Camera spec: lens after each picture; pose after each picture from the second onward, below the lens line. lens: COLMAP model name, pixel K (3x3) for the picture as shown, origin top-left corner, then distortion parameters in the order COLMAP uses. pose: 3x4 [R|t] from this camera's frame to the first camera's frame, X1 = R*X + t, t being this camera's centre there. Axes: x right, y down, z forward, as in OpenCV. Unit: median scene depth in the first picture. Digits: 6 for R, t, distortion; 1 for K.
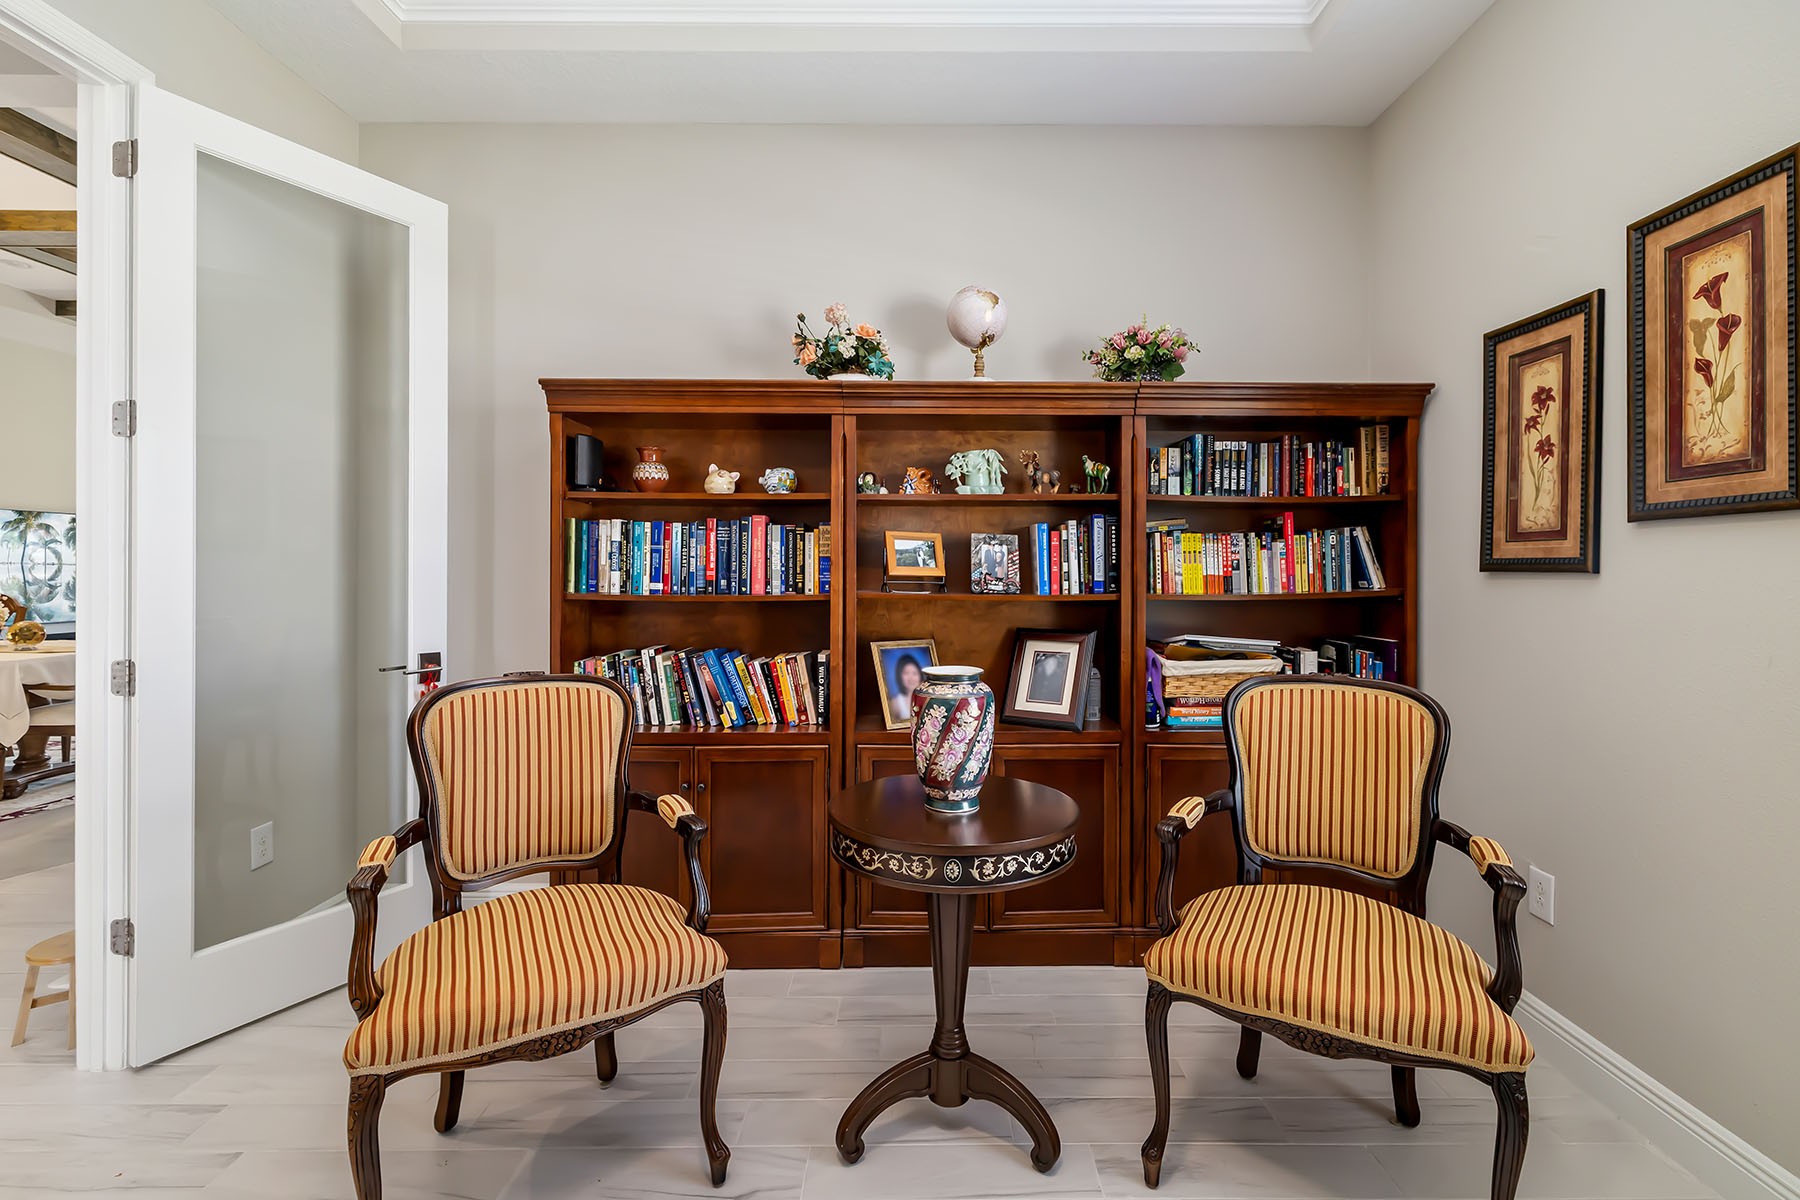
lens RADIAL K [[797.7, 0, 896.4], [0, 797.7, 572.2], [0, 0, 1]] dist [-0.002330, -0.000200]
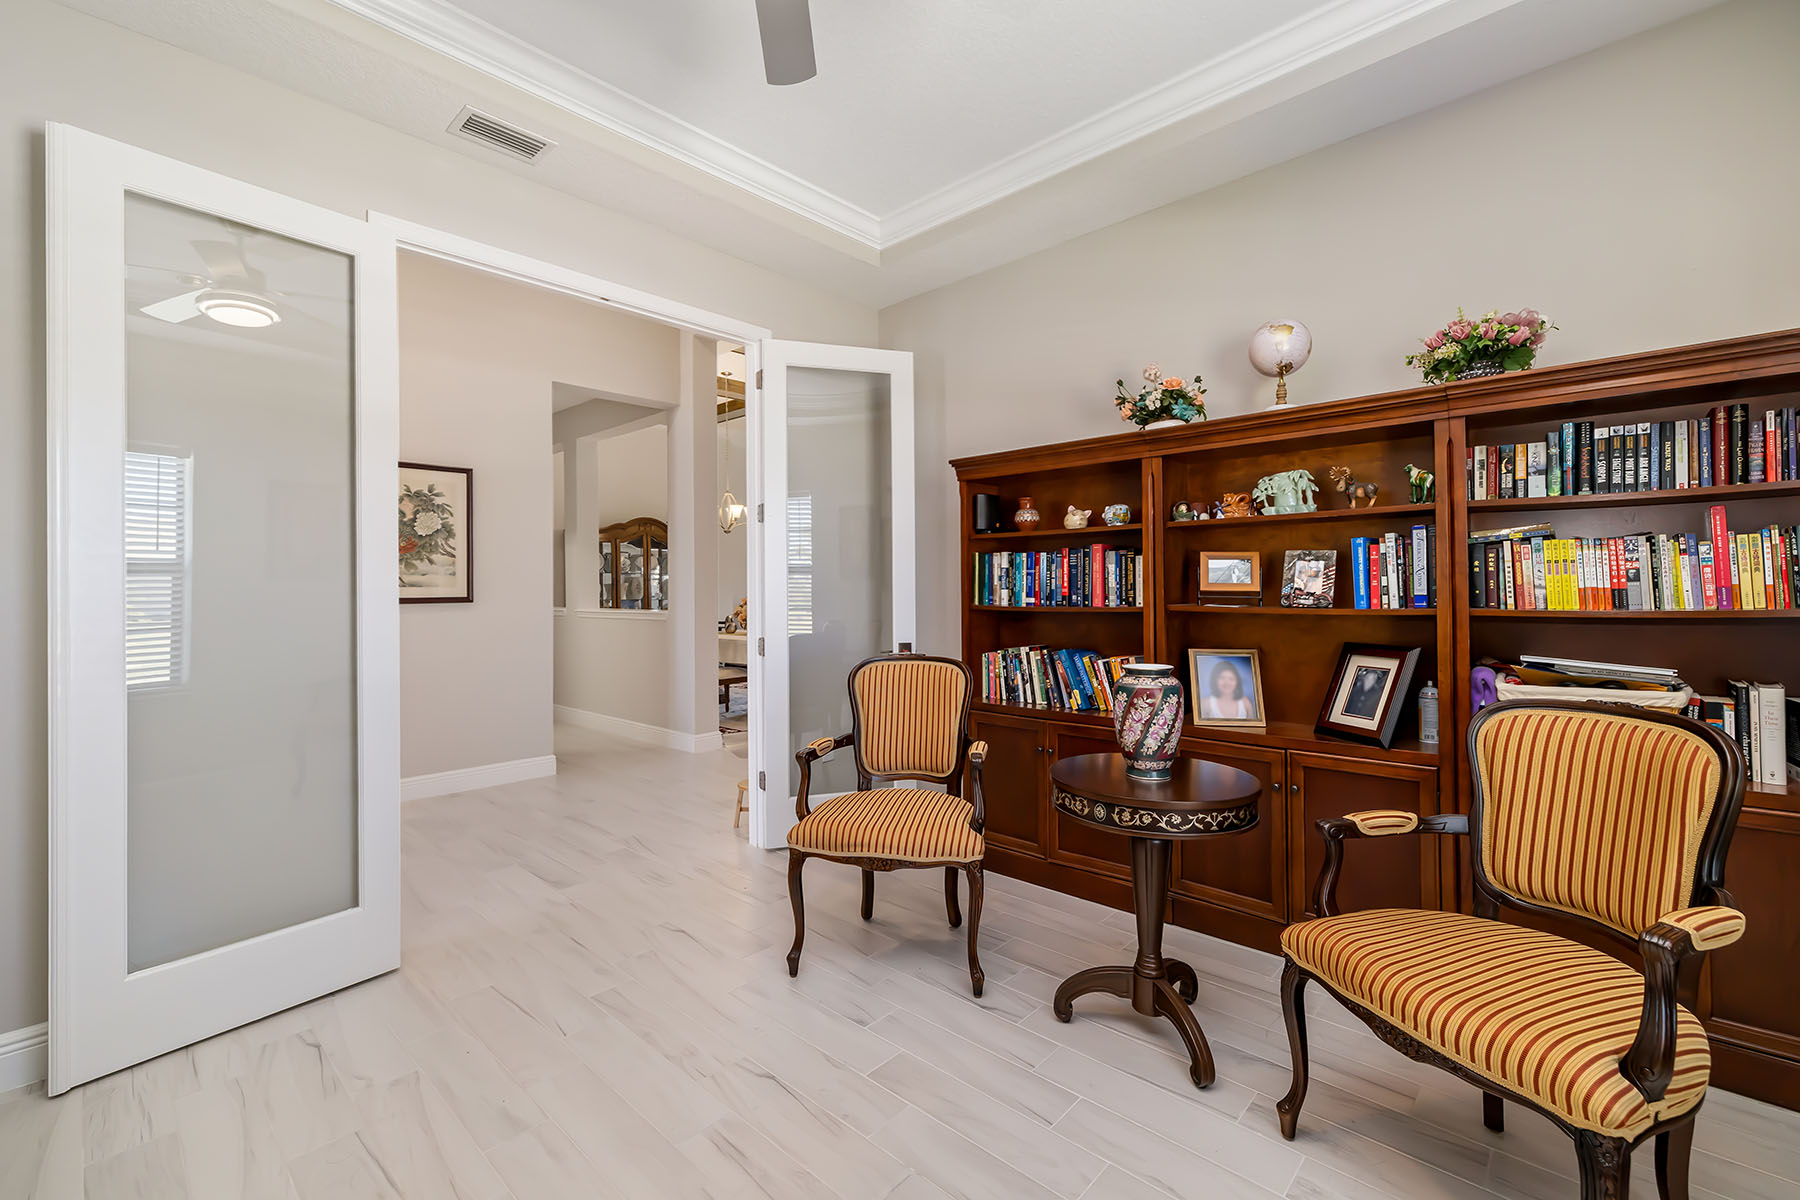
lens RADIAL K [[755.3, 0, 878.0], [0, 755.3, 589.0], [0, 0, 1]] dist [0.000043, 0.000119]
pose [[0.717126, -0.009169, -0.696883, 0.410956], [0.008826, 0.999953, -0.004074, 0.001675], [0.696887, -0.003229, 0.717173, -0.097713]]
